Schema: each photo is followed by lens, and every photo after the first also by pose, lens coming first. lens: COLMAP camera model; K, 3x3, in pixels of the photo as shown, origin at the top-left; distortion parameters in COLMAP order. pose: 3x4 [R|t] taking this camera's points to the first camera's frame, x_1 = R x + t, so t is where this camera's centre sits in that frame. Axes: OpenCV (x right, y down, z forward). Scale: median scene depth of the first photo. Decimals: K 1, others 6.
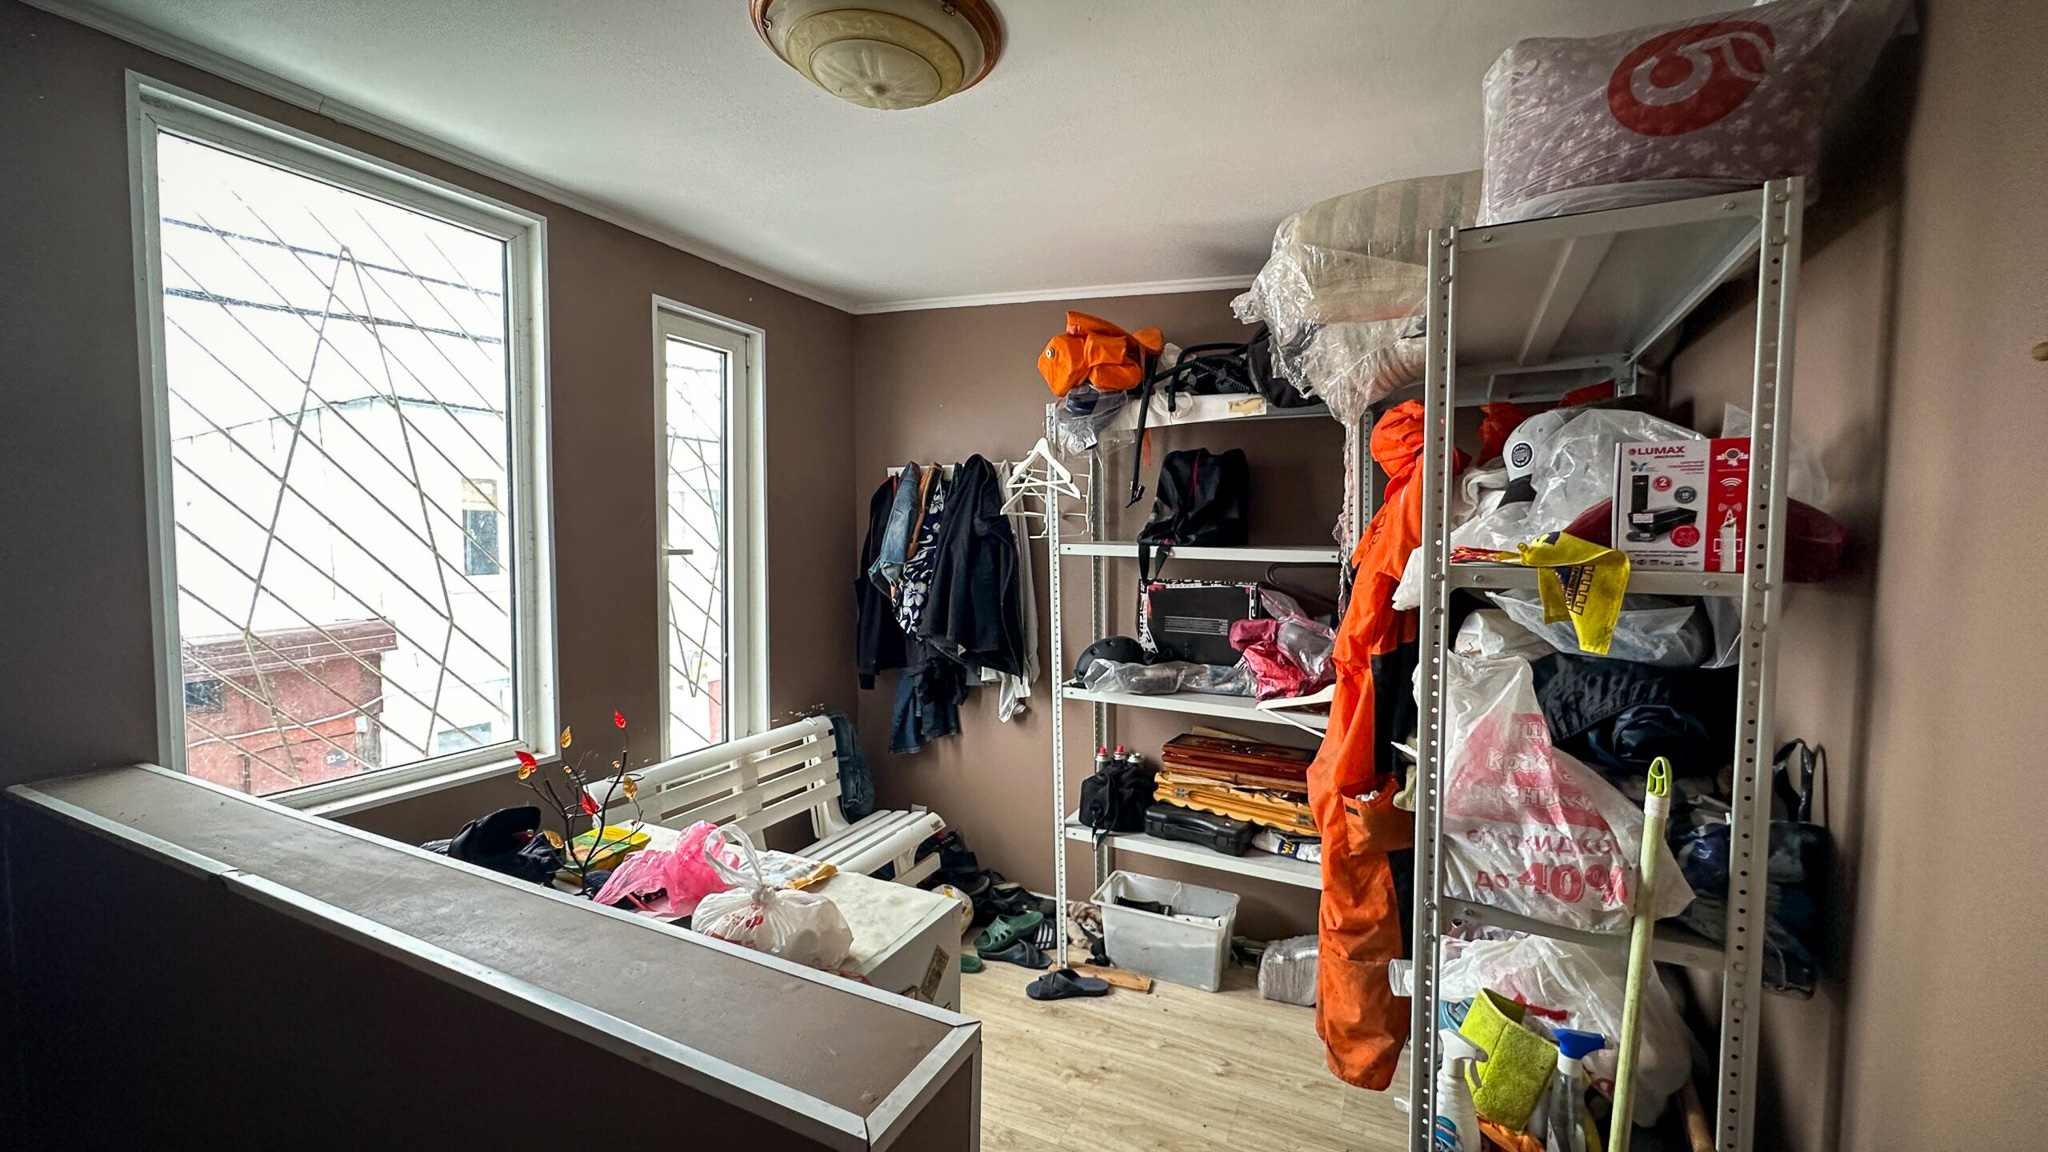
lens RADIAL K [[813.8, 0, 1026.0], [0, 813.8, 575.2], [0, 0, 1]] dist [-0.003351, 0.000551]
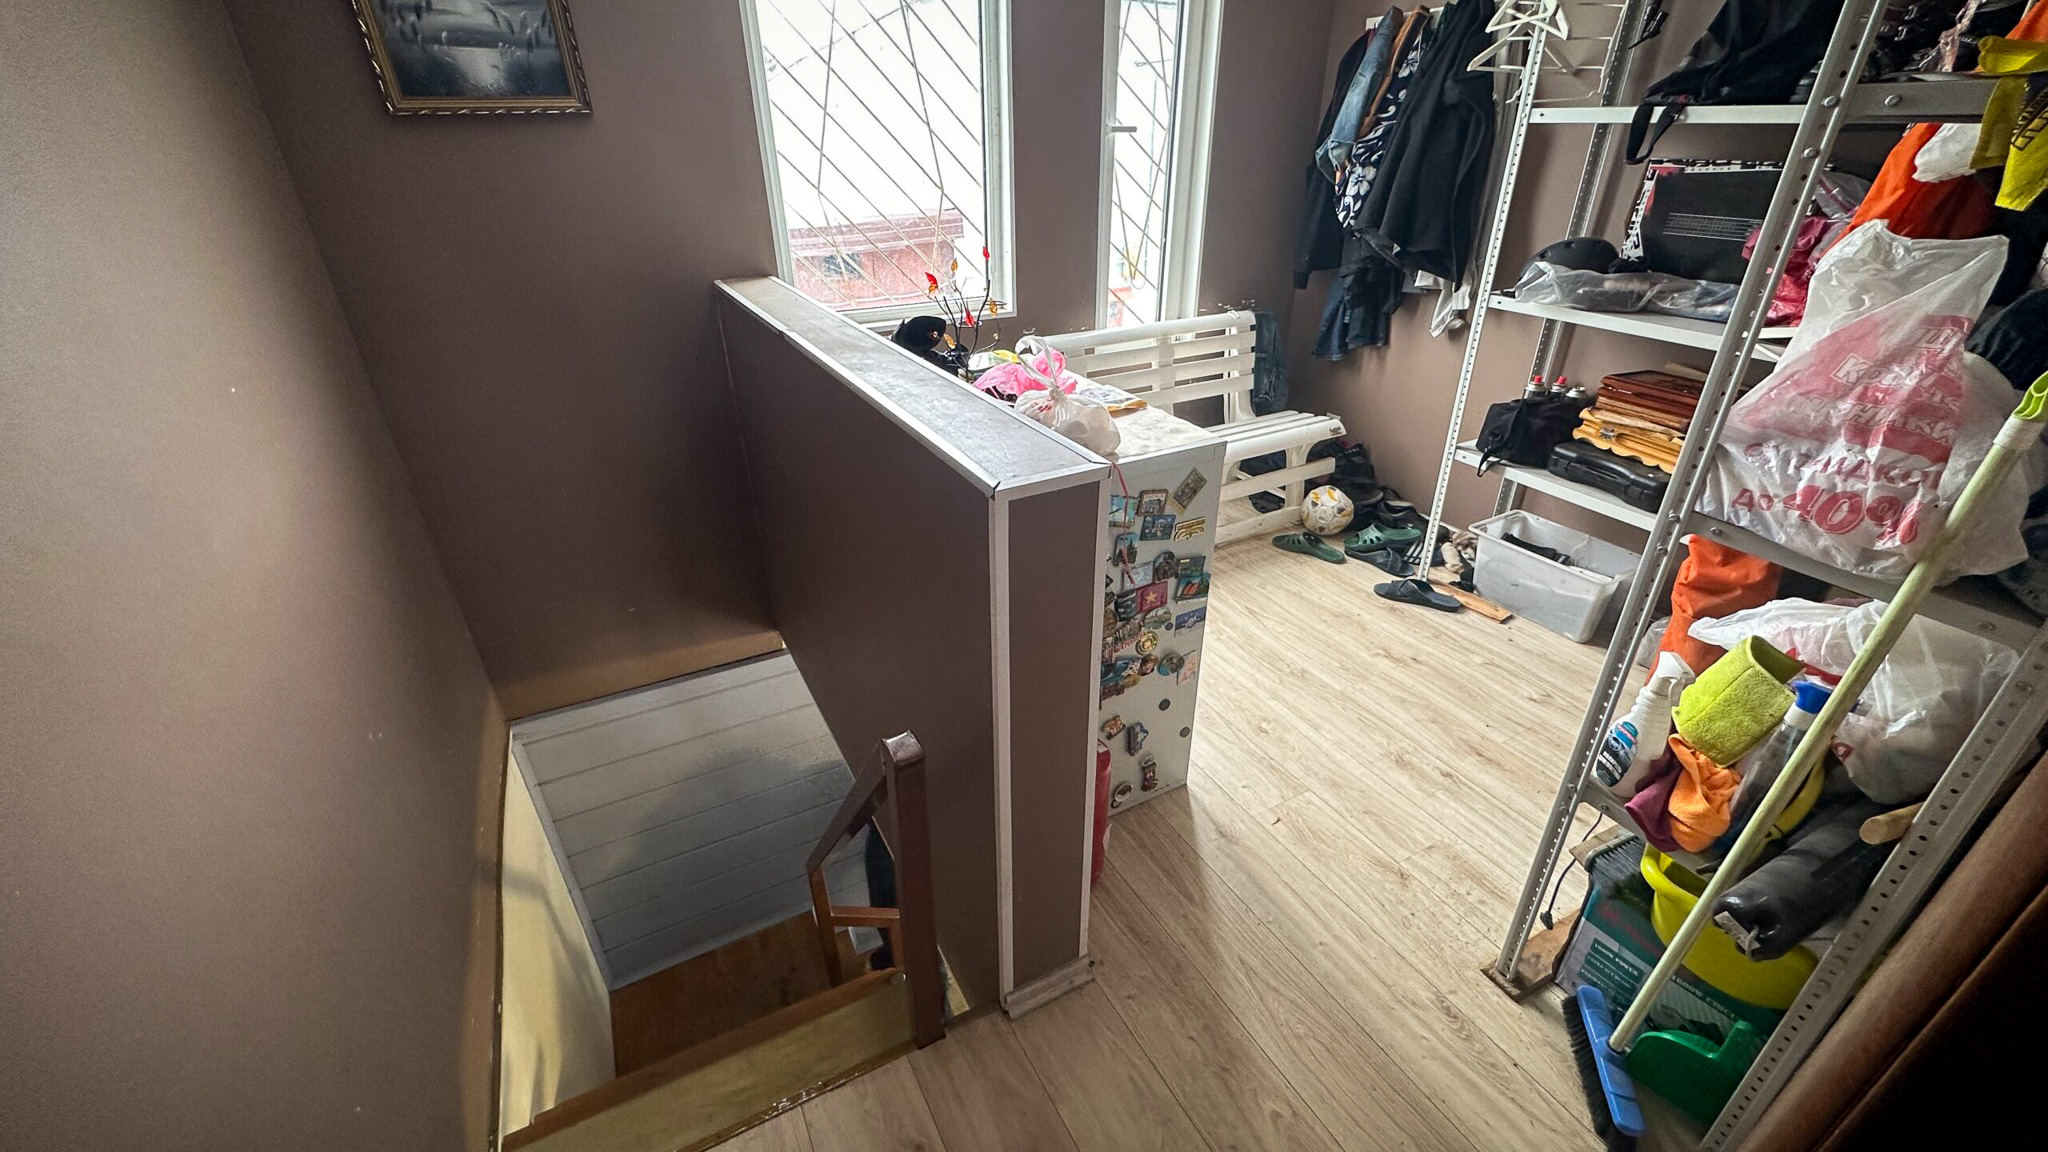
lens RADIAL K [[813.8, 0, 1025.0], [0, 813.8, 571.4], [0, 0, 1]] dist [-0.003351, 0.000551]
pose [[0.815813, 0.262684, -0.515215, 0.164487], [-0.015148, 0.900290, 0.435028, 0.031839], [0.578117, -0.347097, 0.738447, -0.047949]]
